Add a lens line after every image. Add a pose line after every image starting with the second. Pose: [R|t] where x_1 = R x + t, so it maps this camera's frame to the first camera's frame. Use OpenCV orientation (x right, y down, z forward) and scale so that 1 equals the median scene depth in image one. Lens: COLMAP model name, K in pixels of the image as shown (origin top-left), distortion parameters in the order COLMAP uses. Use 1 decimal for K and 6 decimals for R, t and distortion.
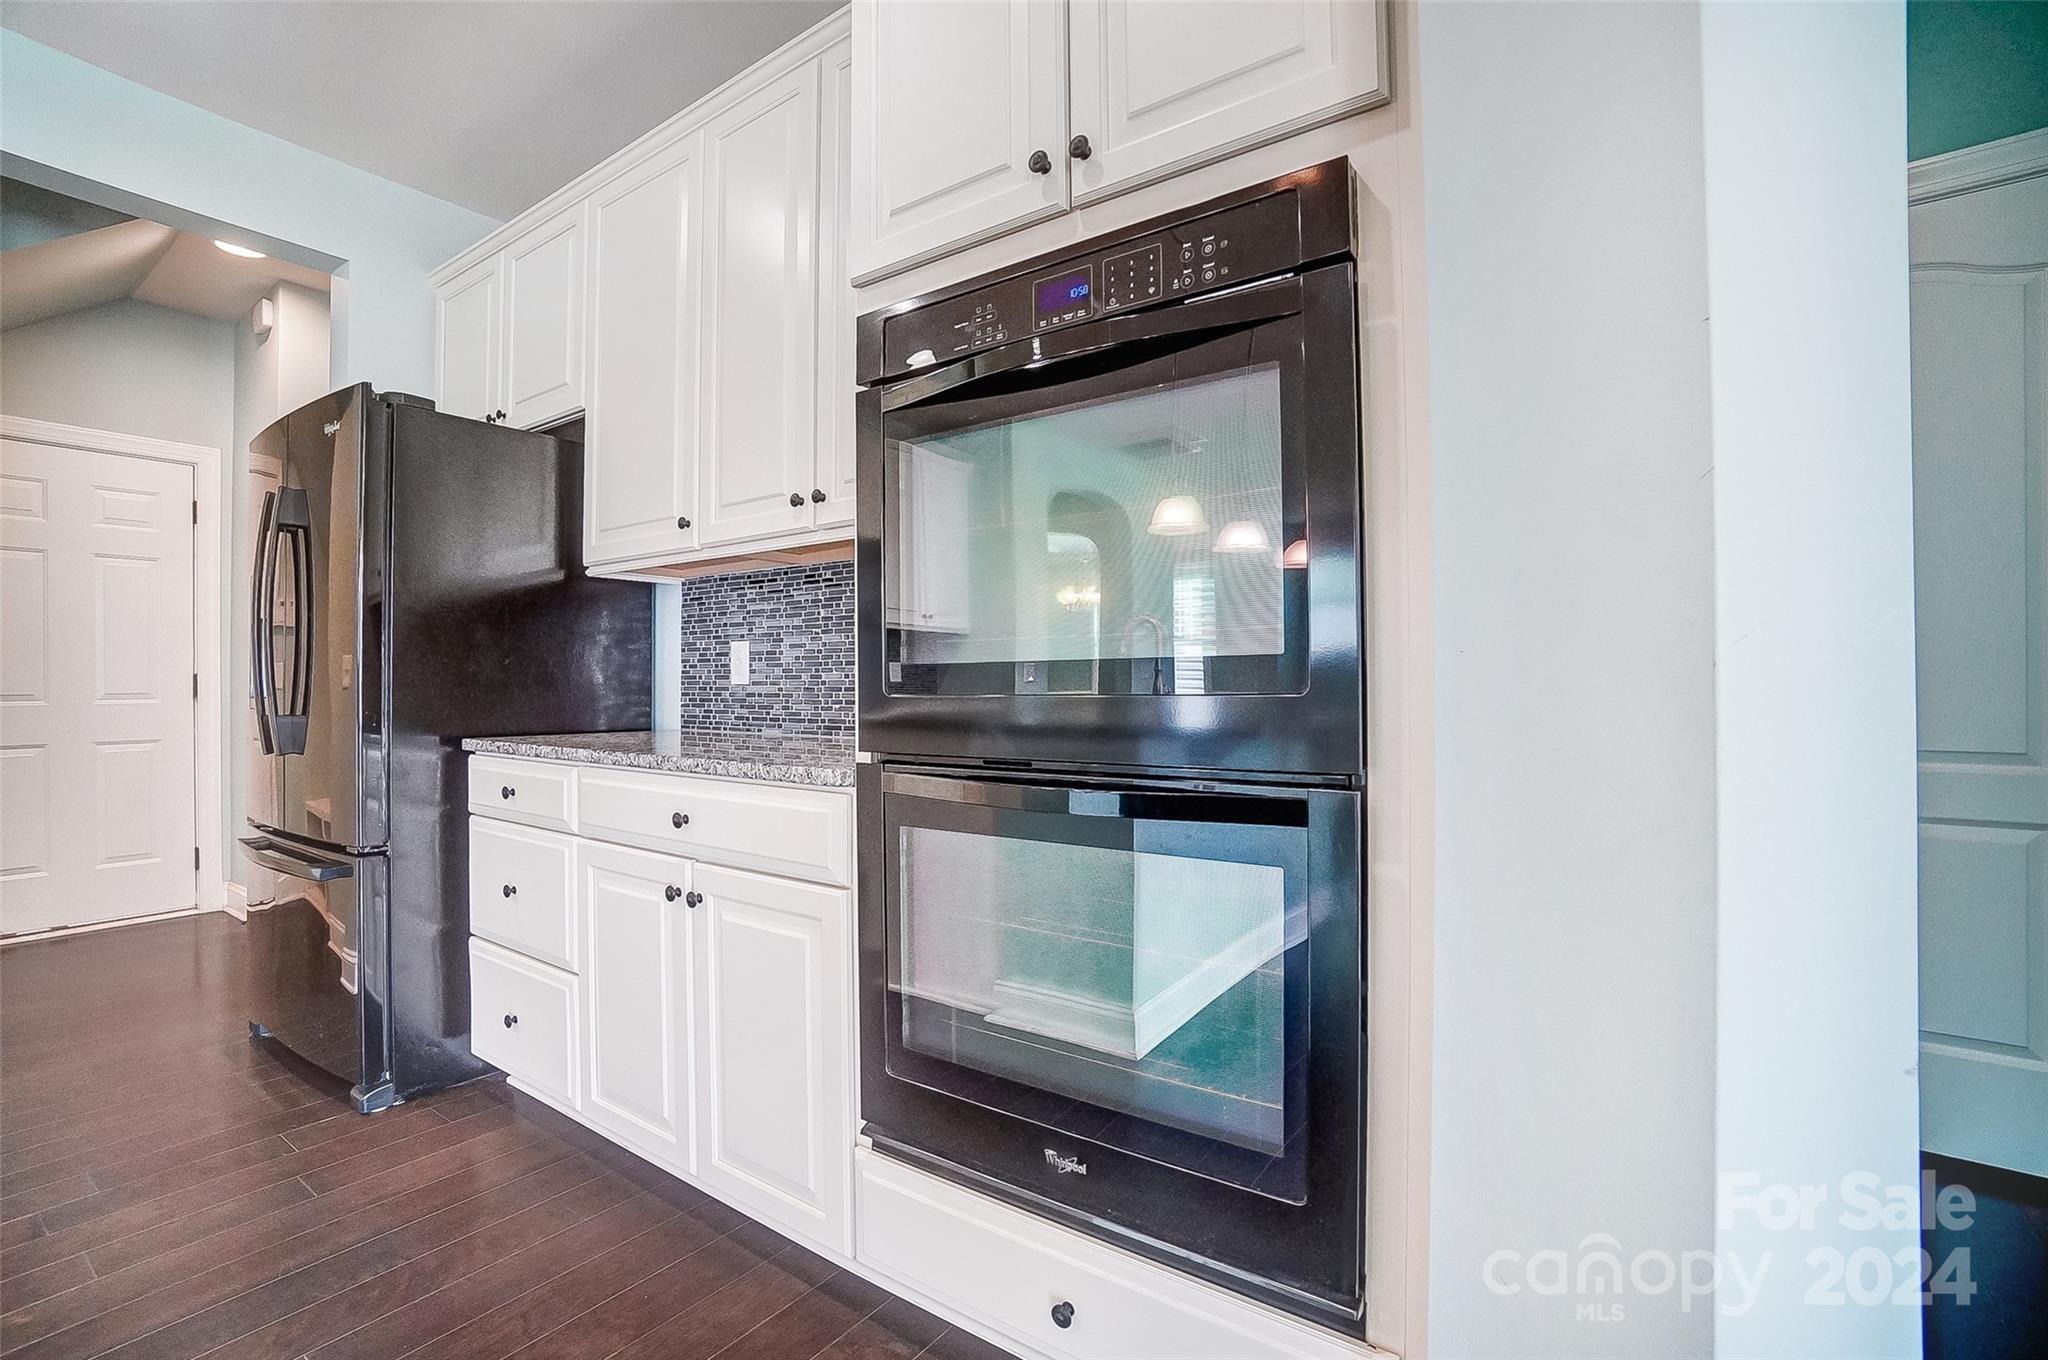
lens RADIAL K [[912.9, 0, 1024.0], [0, 912.9, 680.0], [0, 0, 1]] dist [-0.068870, 0.022652]
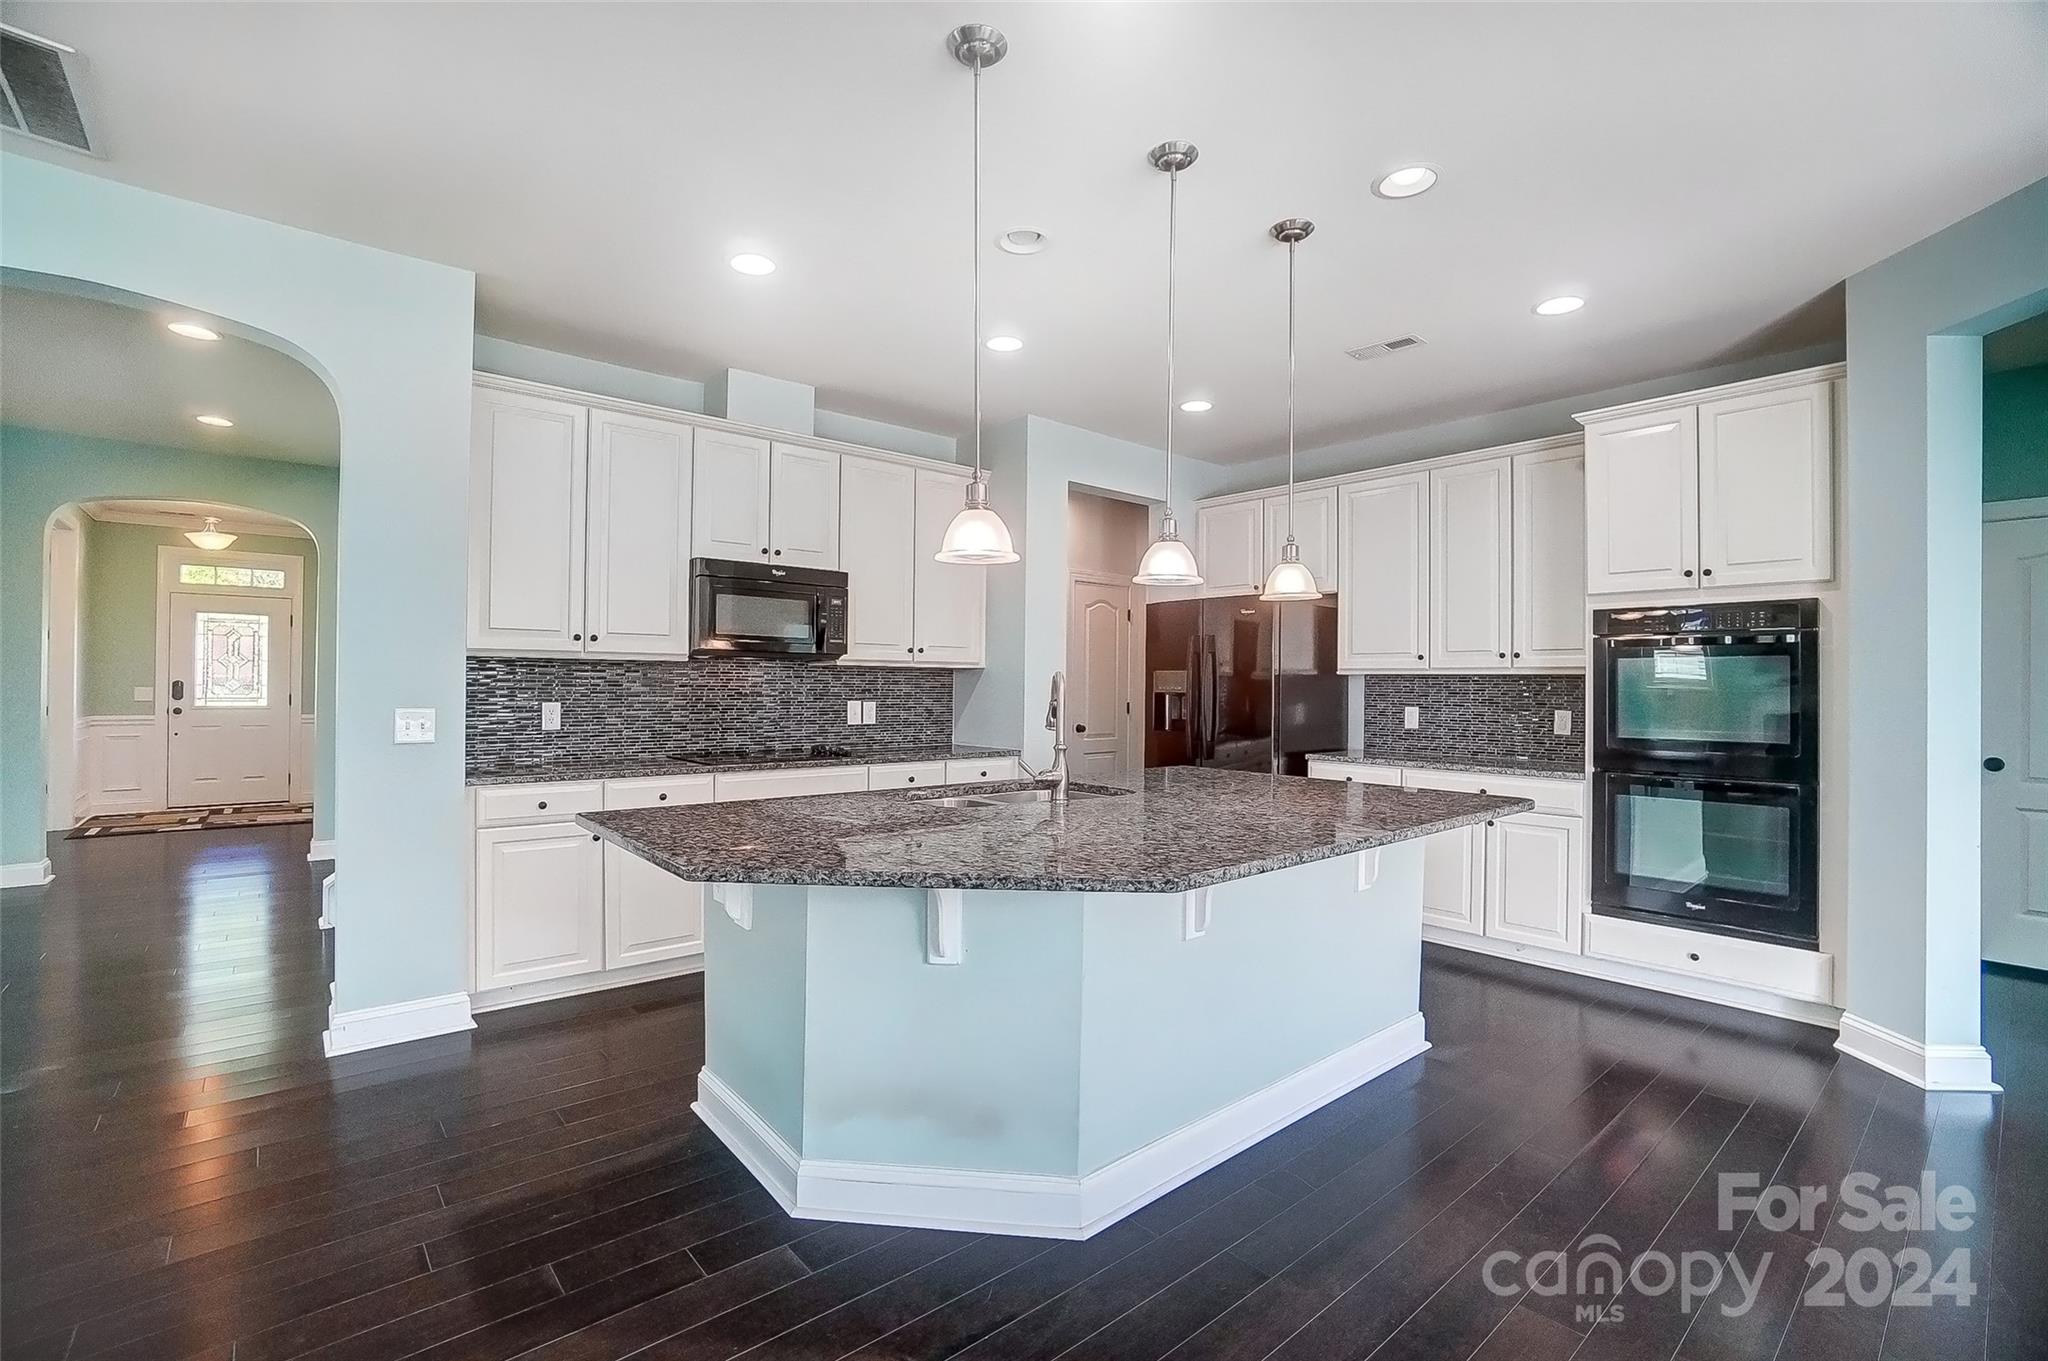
lens RADIAL K [[907.2, 0, 1017.8], [0, 907.2, 682.7], [0, 0, 1]] dist [-0.062198, 0.022073]
pose [[0.970650, 0.011244, -0.240233, -0.788782], [-0.010281, 0.999933, 0.005260, -0.112788], [0.240276, -0.002636, 0.970701, -1.304779]]
